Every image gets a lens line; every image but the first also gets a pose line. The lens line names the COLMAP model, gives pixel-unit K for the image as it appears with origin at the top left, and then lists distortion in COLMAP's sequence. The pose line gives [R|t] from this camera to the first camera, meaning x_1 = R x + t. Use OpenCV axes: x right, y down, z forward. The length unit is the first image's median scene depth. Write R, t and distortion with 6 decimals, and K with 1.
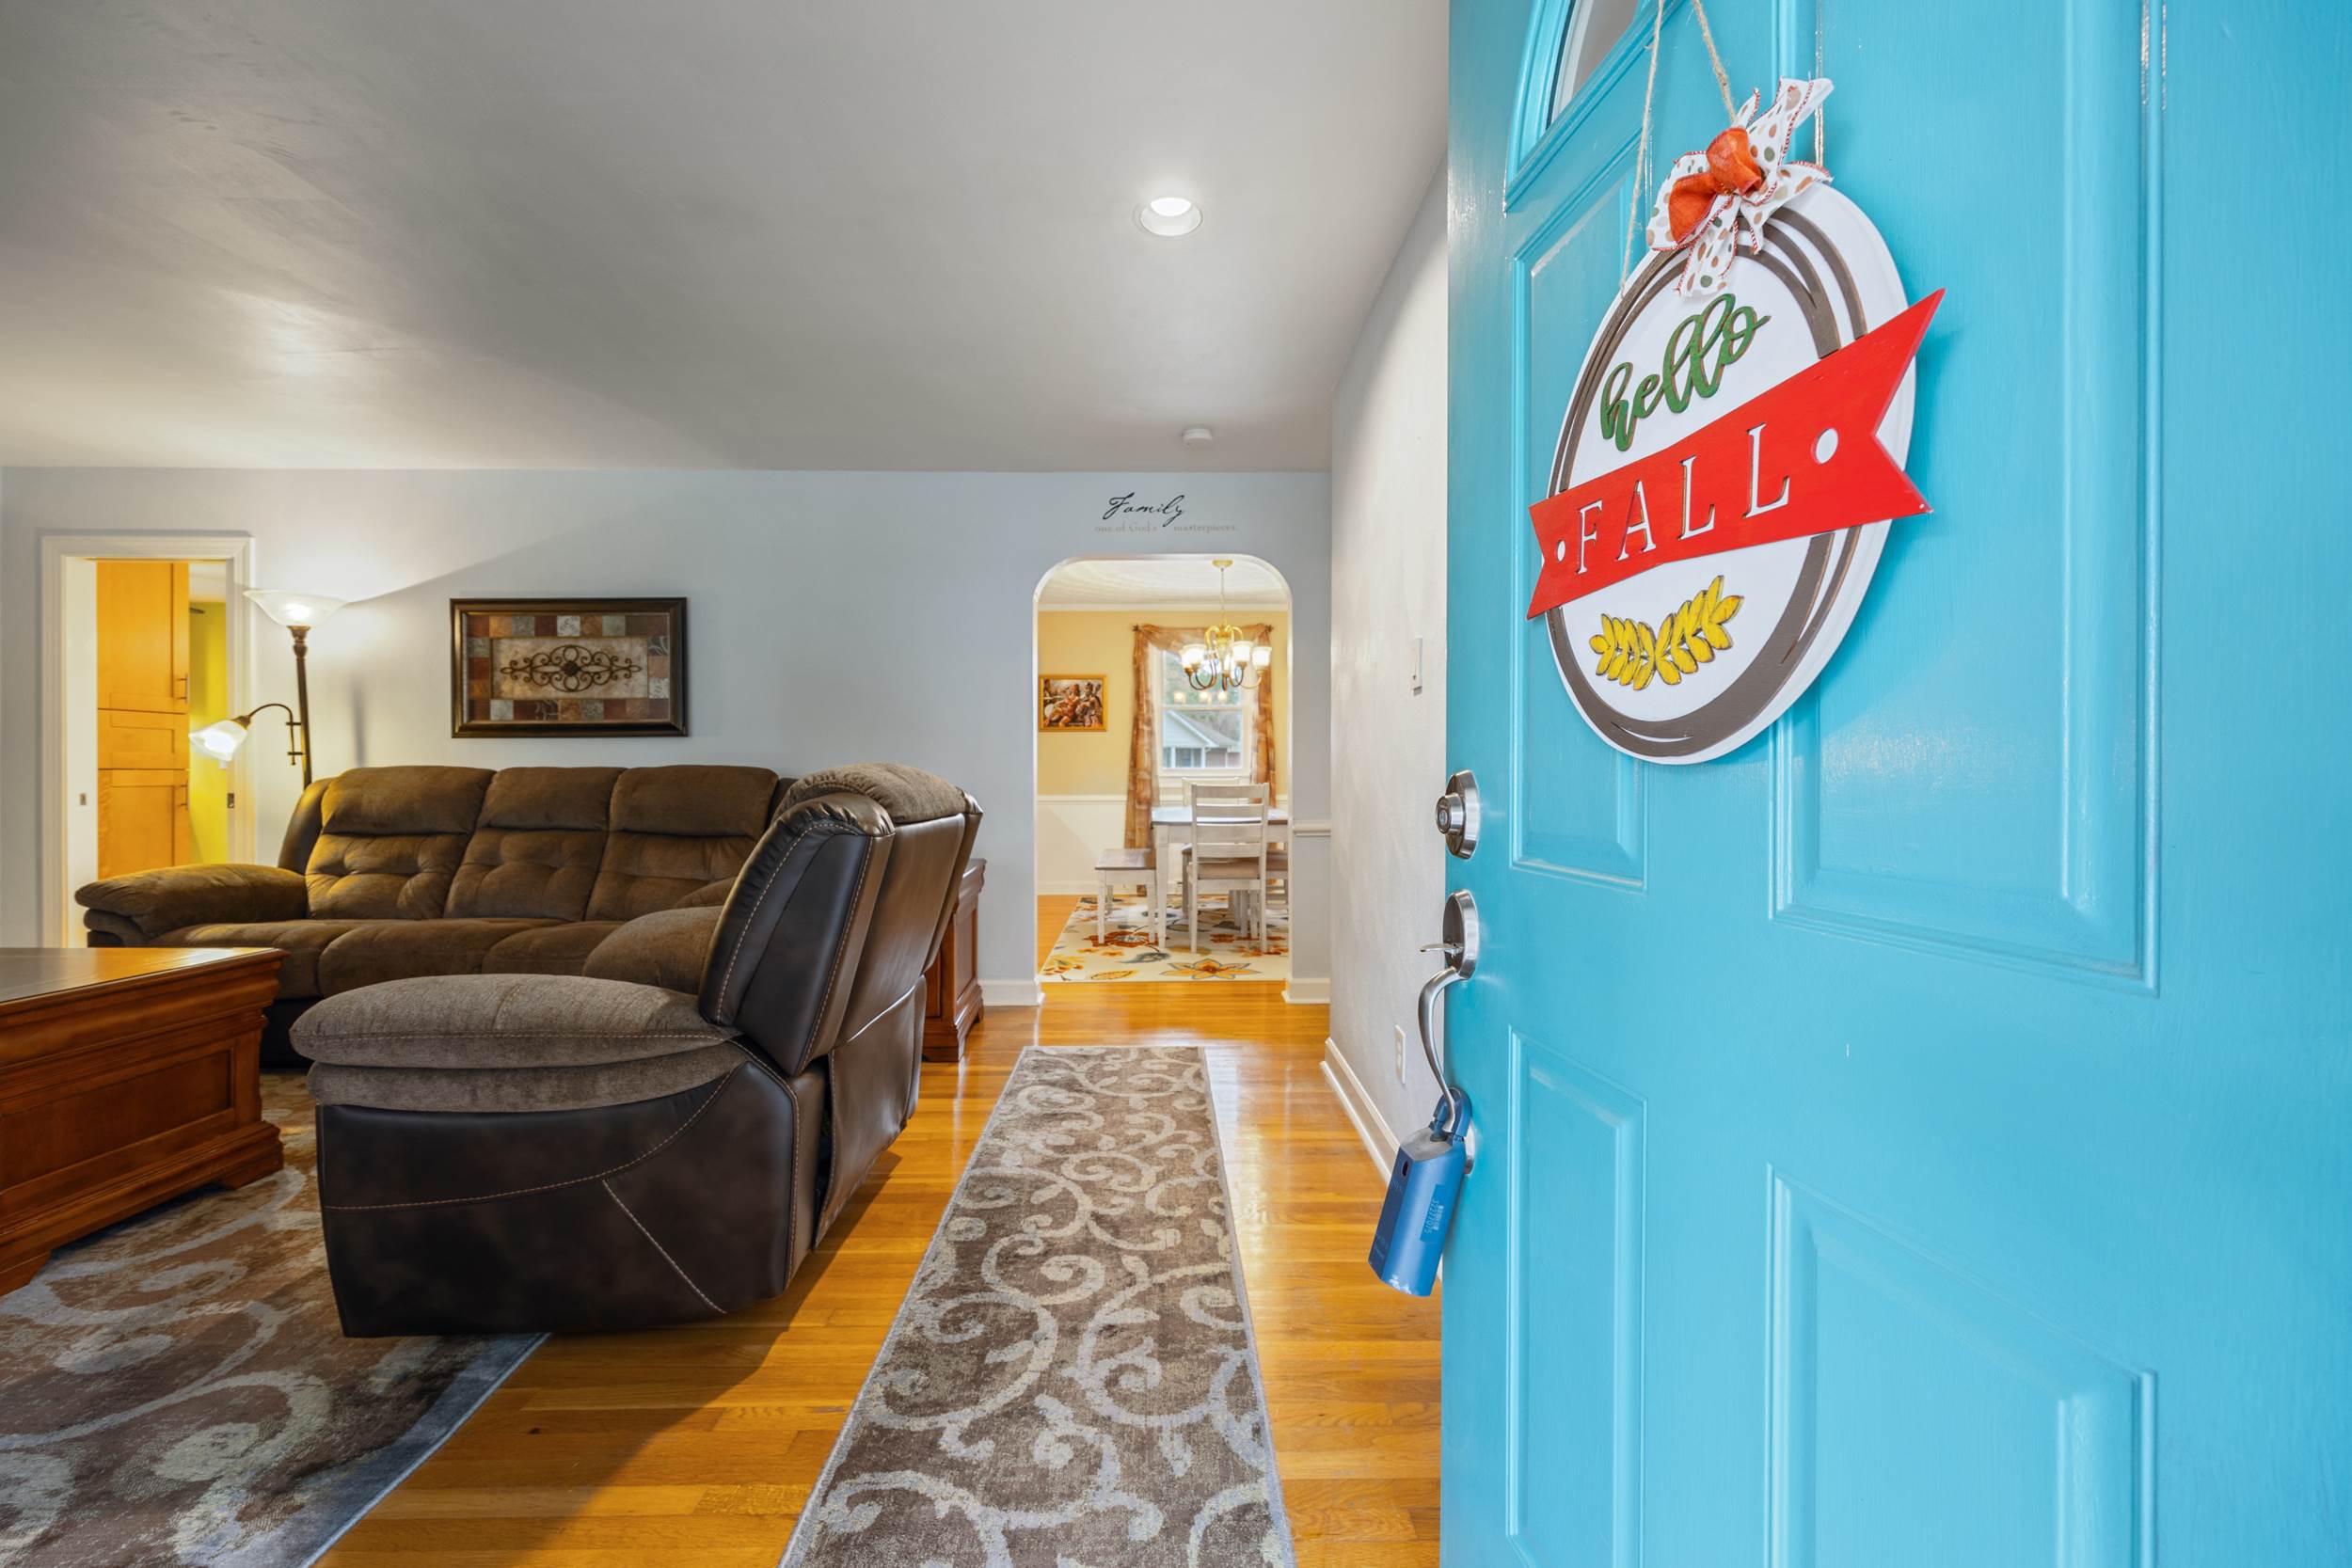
lens RADIAL K [[939.9, 0, 1185.4], [0, 939.9, 771.7], [0, 0, 1]] dist [-0.000009, -0.000127]
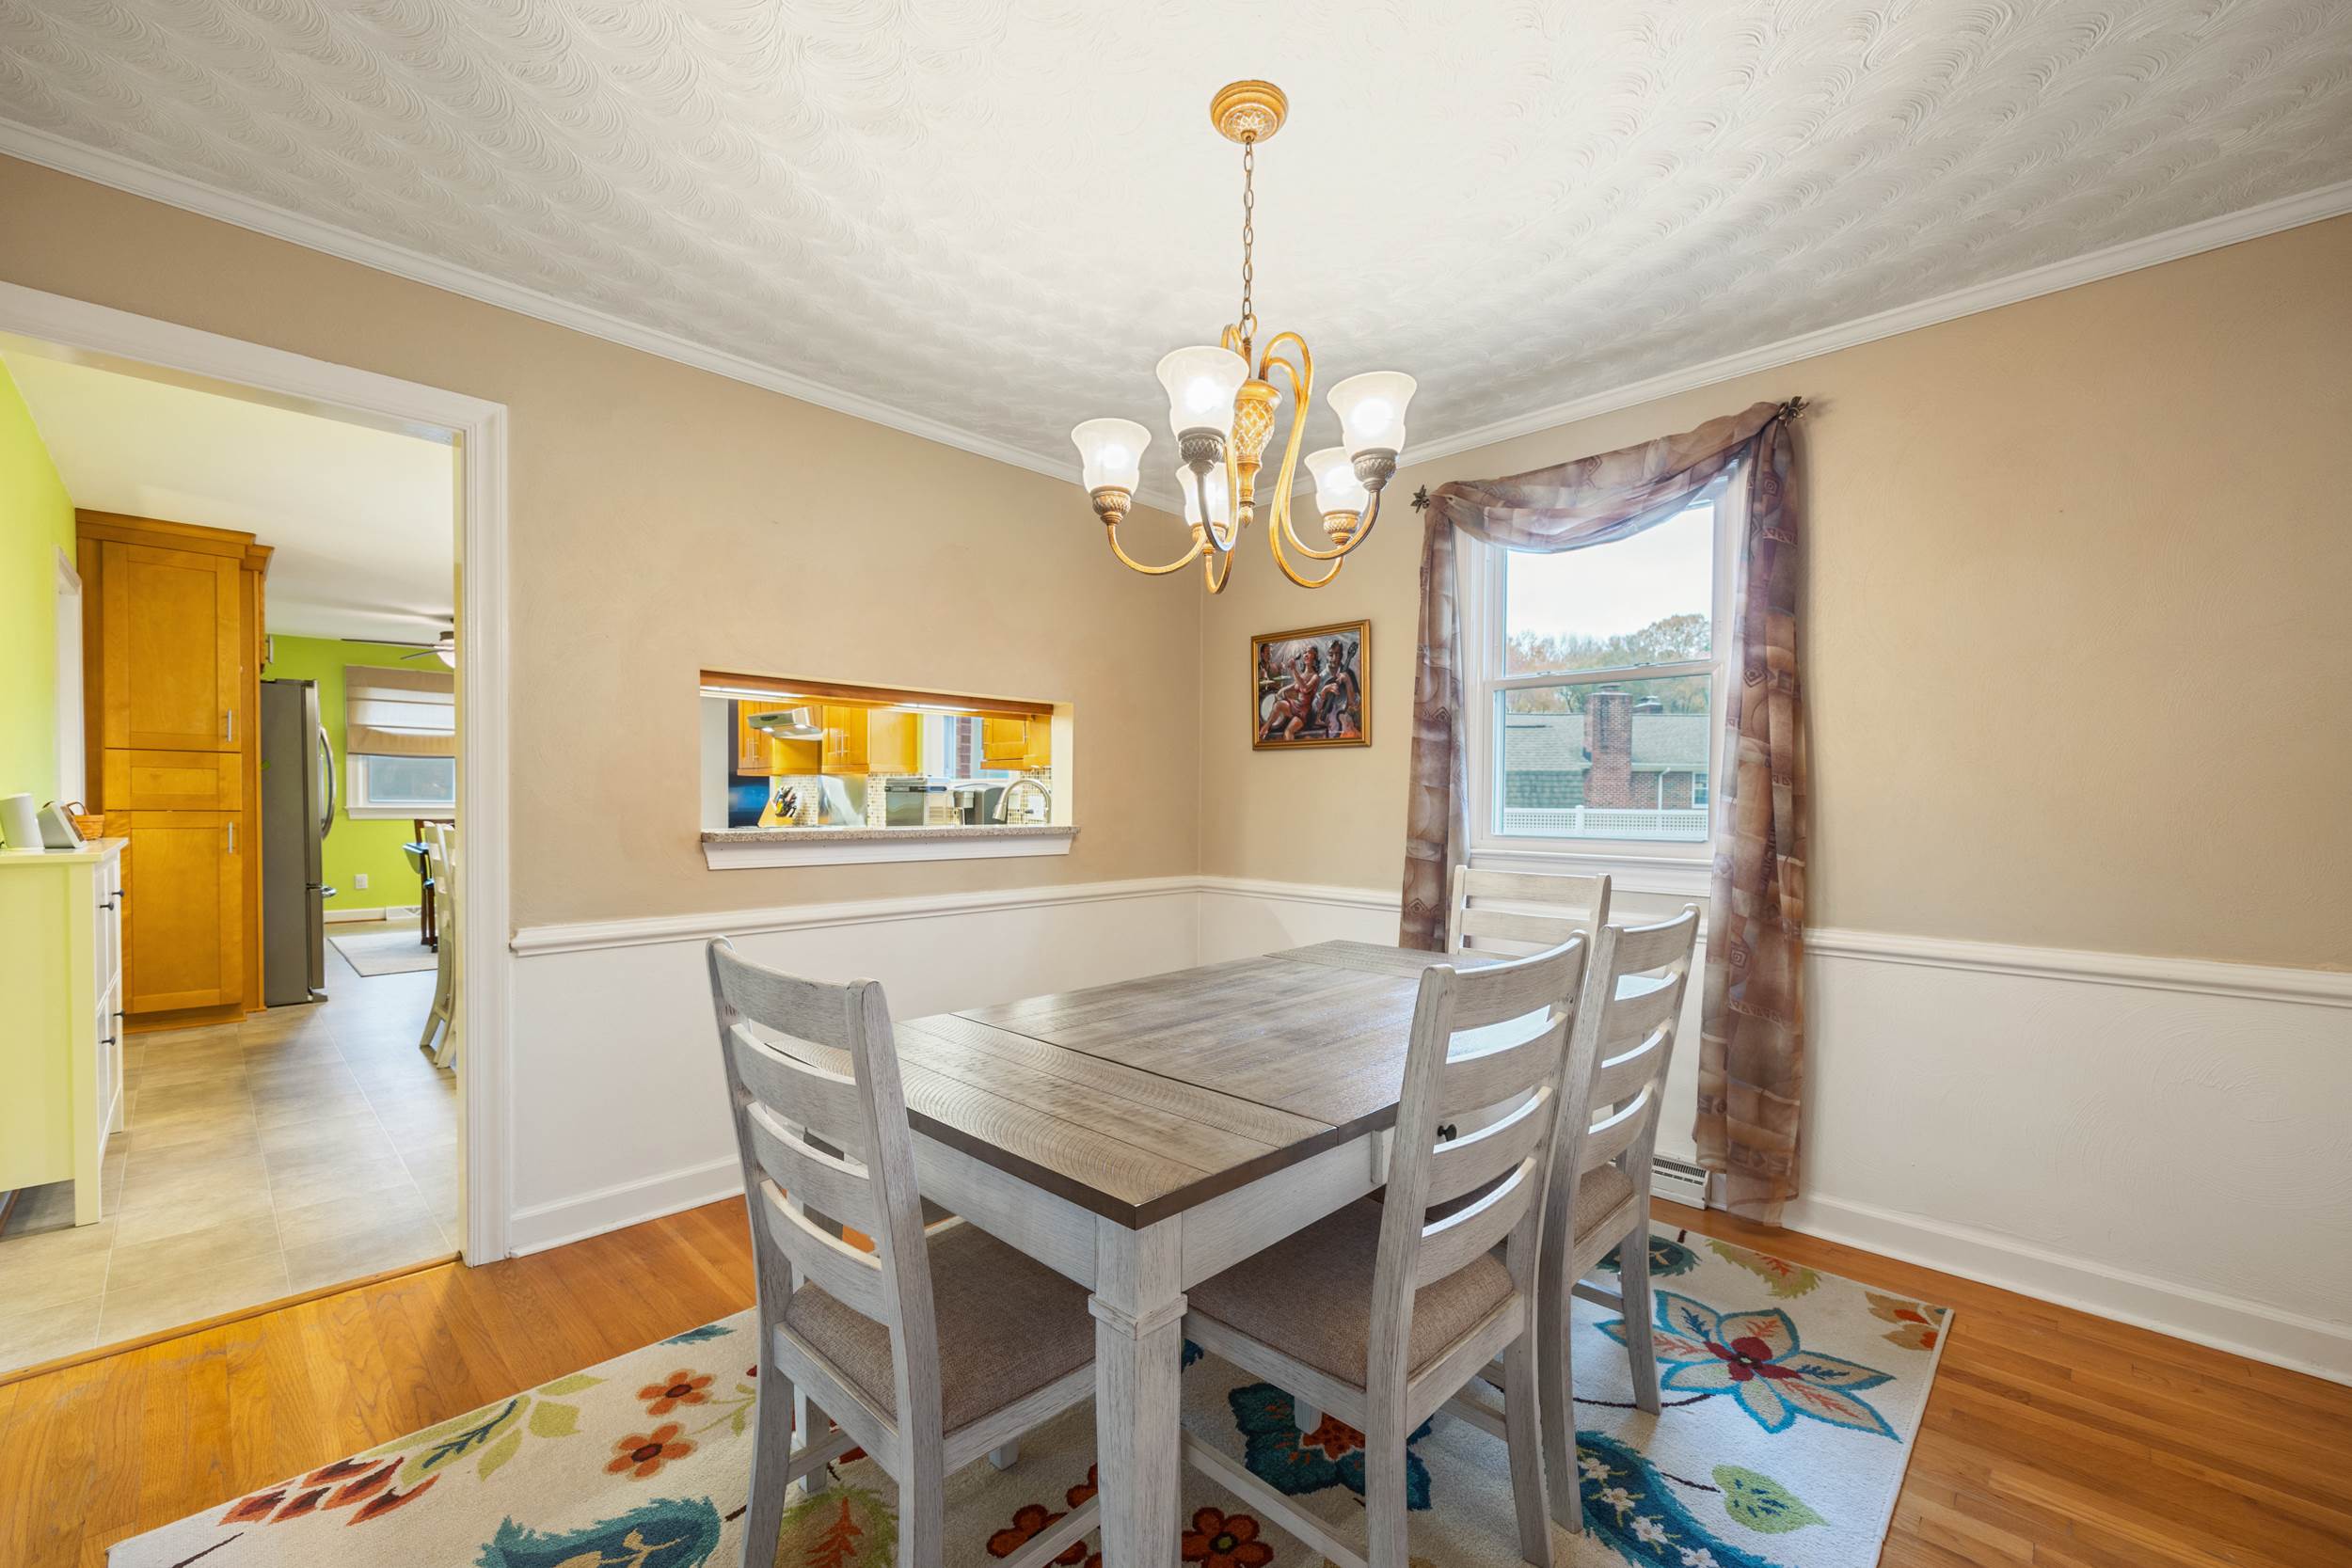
lens RADIAL K [[959.5, 0, 1181.0], [0, 959.5, 825.2], [0, 0, 1]] dist [0.000354, 0.000285]
pose [[0.689610, 0.030358, -0.723544, 0.393414], [-0.014820, 0.999503, 0.027812, -0.035916], [0.724029, -0.008456, 0.689717, 1.317883]]
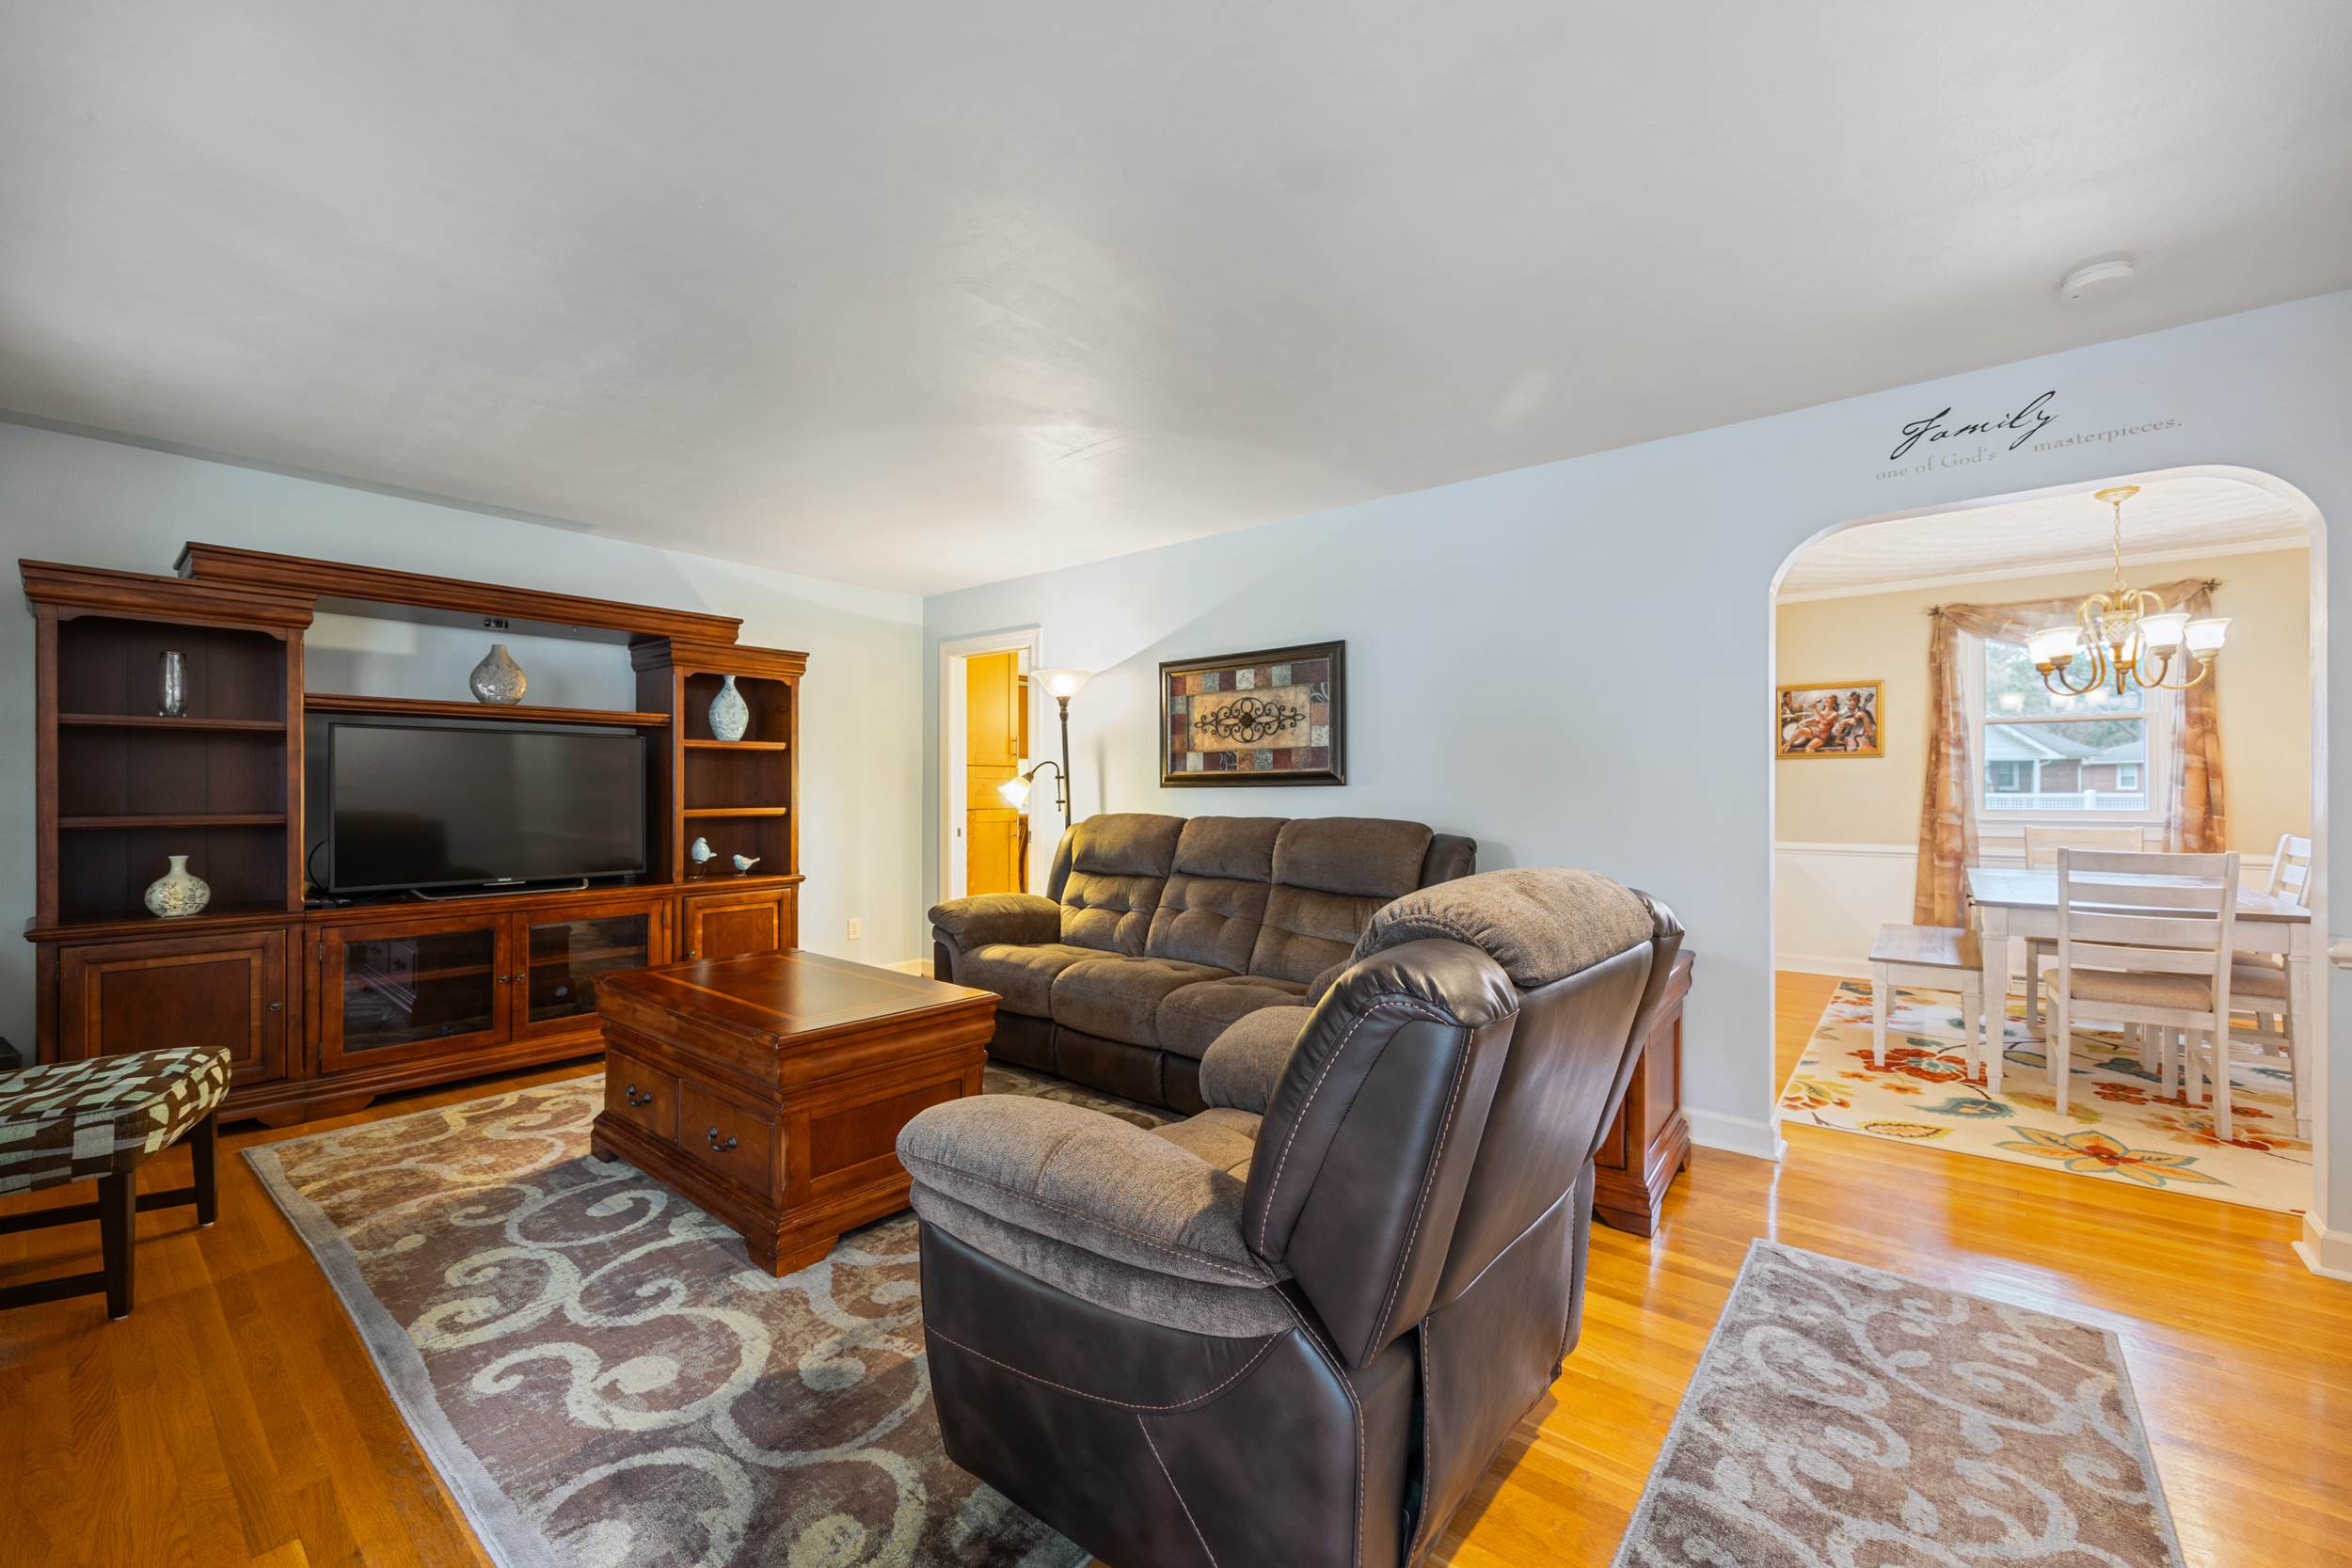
lens RADIAL K [[946.7, 0, 1170.4], [0, 946.7, 787.1], [0, 0, 1]] dist [-0.000795, -0.000293]
pose [[0.751362, 0.000290, -0.659891, -0.031543], [-0.002088, 0.999996, -0.001937, -0.036131], [0.659887, 0.002833, 0.751359, 0.172462]]
